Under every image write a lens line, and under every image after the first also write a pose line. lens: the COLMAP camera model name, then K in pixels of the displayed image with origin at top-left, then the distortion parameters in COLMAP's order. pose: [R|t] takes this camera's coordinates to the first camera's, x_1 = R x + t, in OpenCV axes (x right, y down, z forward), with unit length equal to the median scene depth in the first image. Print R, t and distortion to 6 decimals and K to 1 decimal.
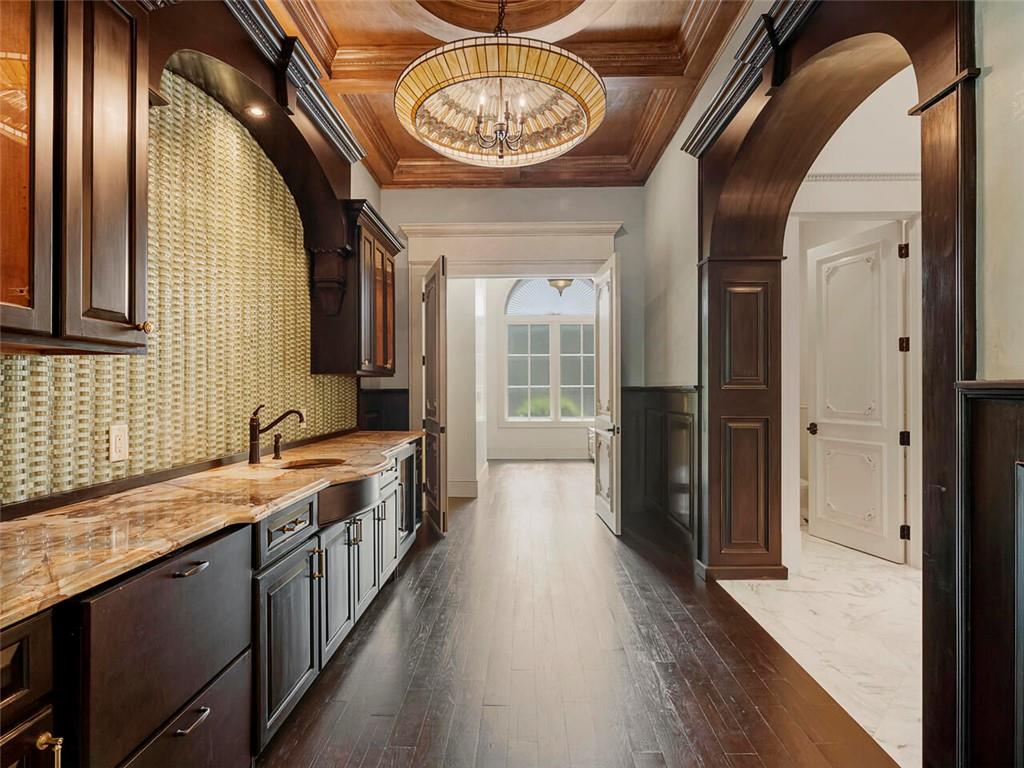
lens RADIAL K [[519.7, 0, 513.8], [0, 519.7, 386.4], [0, 0, 1]] dist [-0.002799, 0.000292]
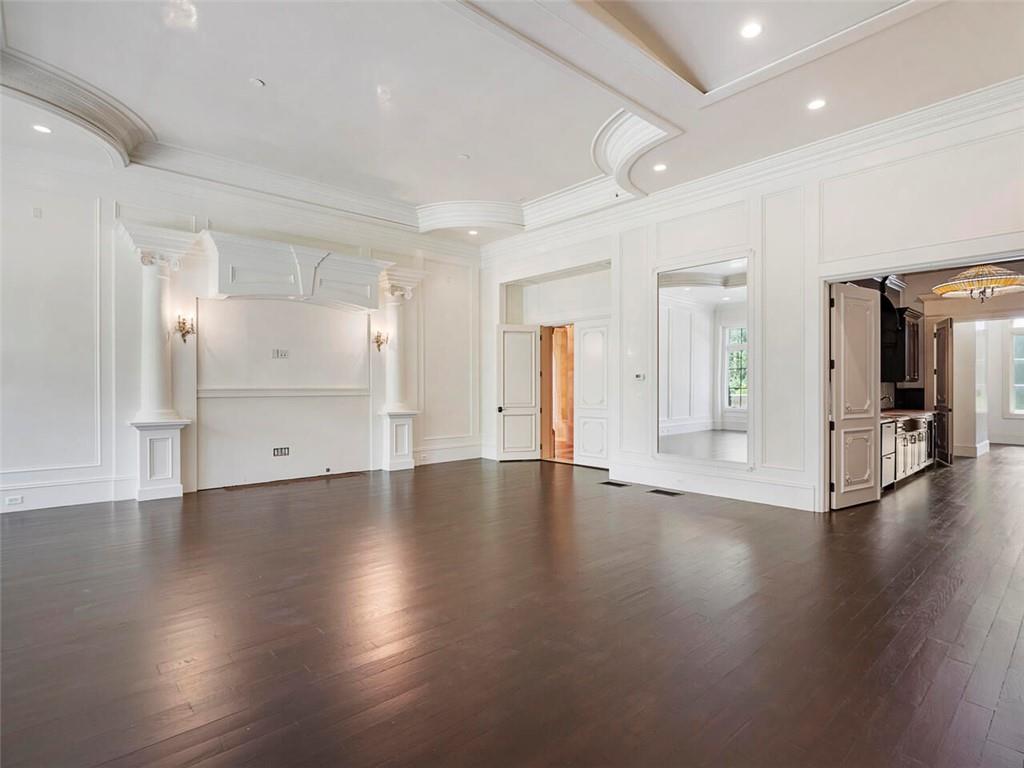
lens RADIAL K [[519.7, 0, 510.2], [0, 519.7, 385.6], [0, 0, 1]] dist [-0.002799, 0.000292]
pose [[0.681672, 0.001056, -0.731658, 0.136401], [-0.005419, 0.999979, -0.003606, 0.009038], [0.731638, 0.006423, 0.681663, -1.304385]]
